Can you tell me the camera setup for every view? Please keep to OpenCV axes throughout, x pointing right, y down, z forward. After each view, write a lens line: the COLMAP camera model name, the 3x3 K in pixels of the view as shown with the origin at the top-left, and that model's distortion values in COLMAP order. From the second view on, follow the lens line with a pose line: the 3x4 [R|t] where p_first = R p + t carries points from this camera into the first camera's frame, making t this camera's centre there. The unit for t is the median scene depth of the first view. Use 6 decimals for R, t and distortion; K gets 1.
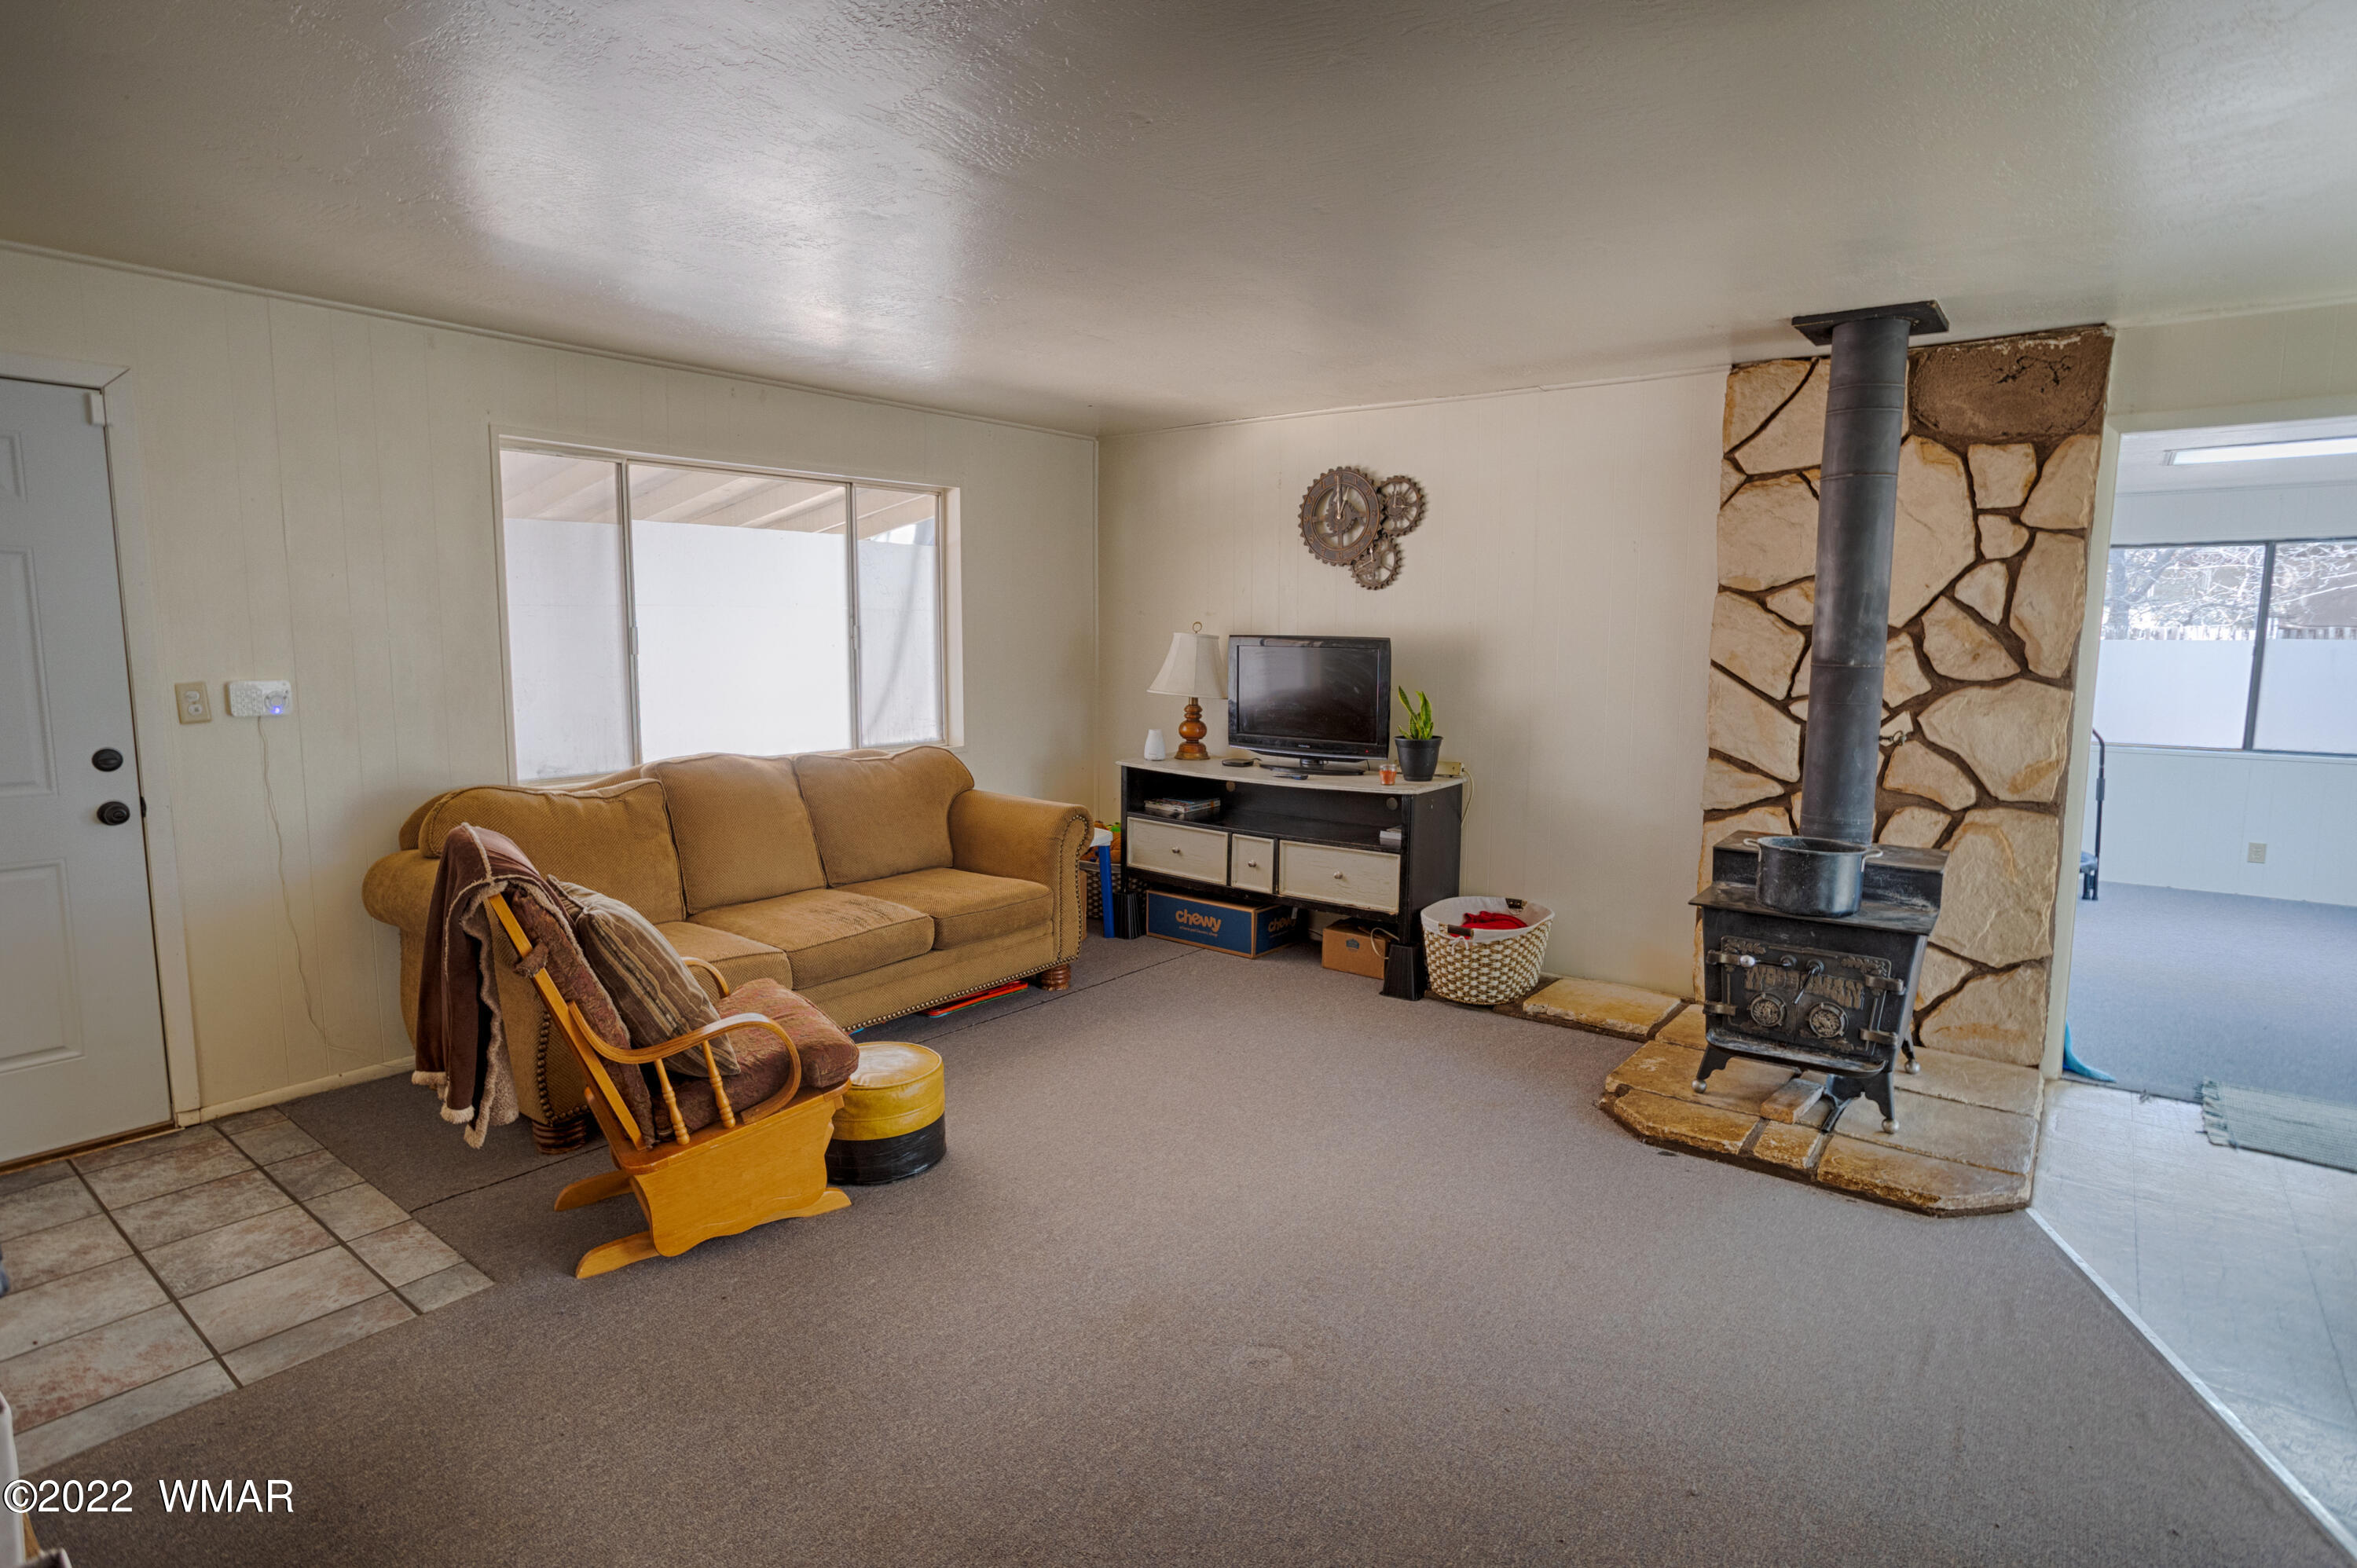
lens RADIAL K [[1236.4, 0, 1179.5], [0, 1236.4, 780.0], [0, 0, 1]] dist [-0.001253, -0.000189]
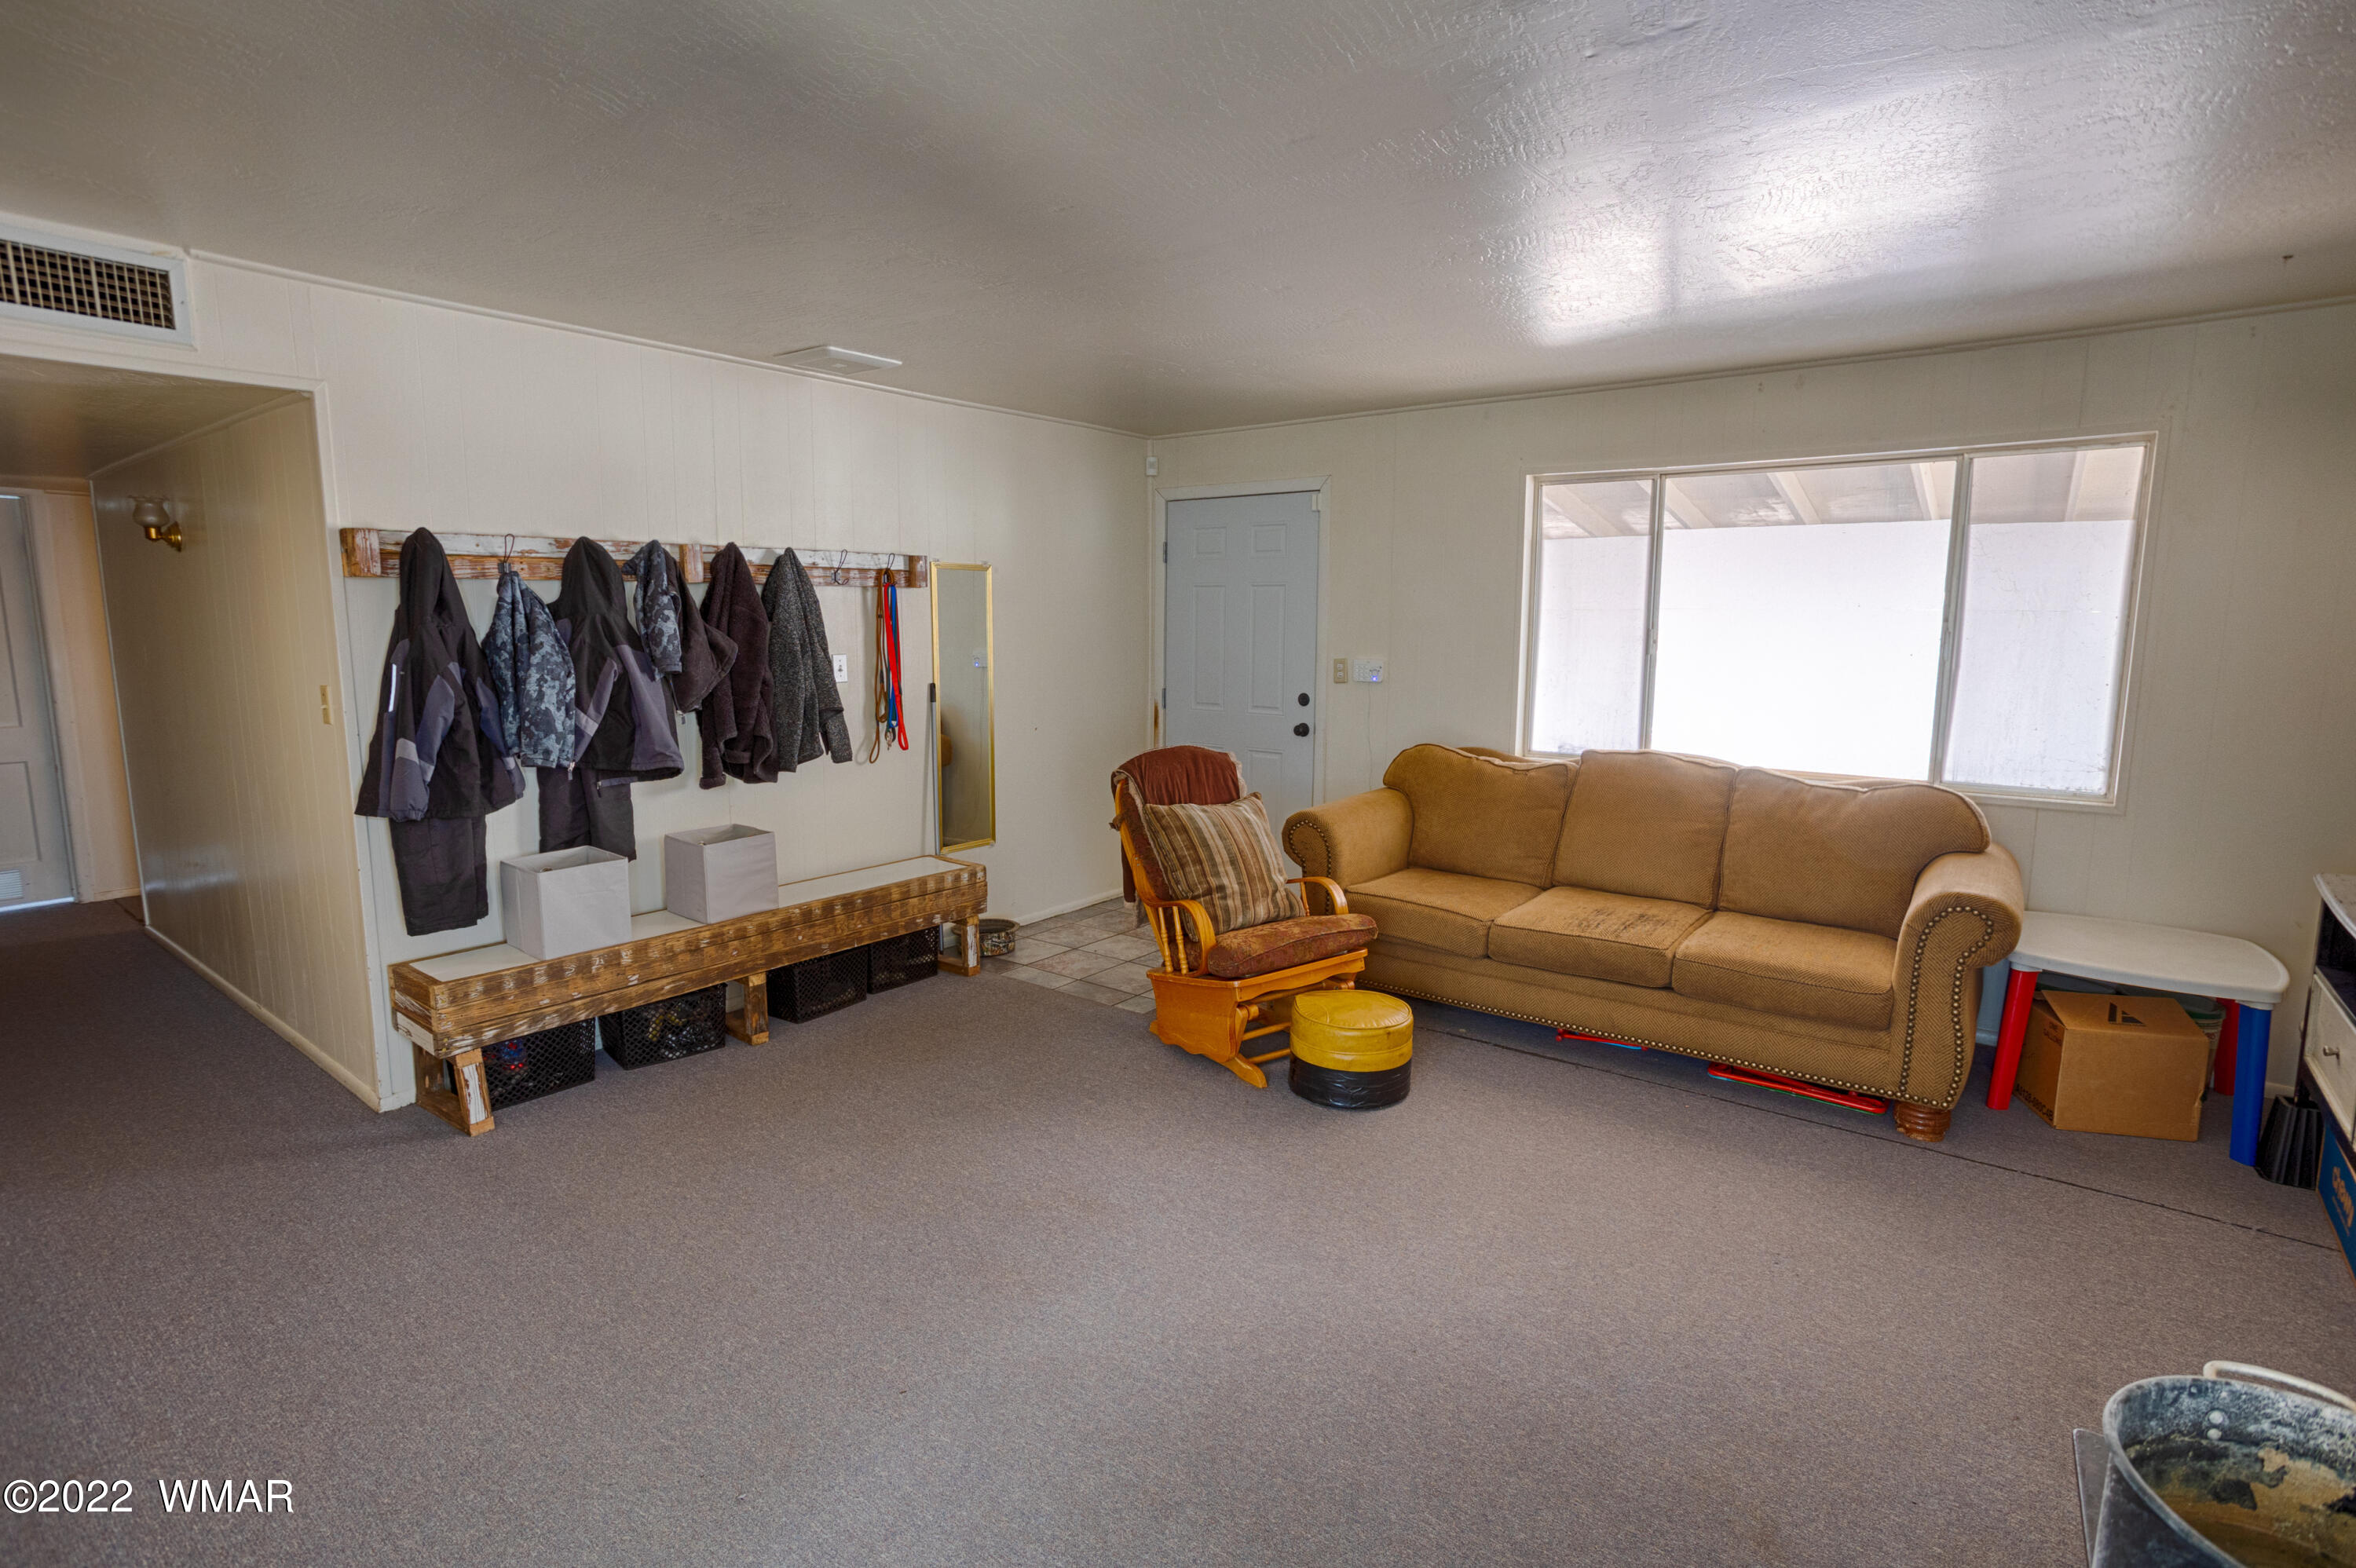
lens RADIAL K [[1137.8, 0, 1185.4], [0, 1137.8, 774.6], [0, 0, 1]] dist [0.002186, 0.000456]
pose [[0.014067, 0.134719, -0.990784, 0.592504], [-0.127968, 0.982976, 0.131841, -0.080068], [0.991679, 0.124934, 0.031067, 0.603469]]
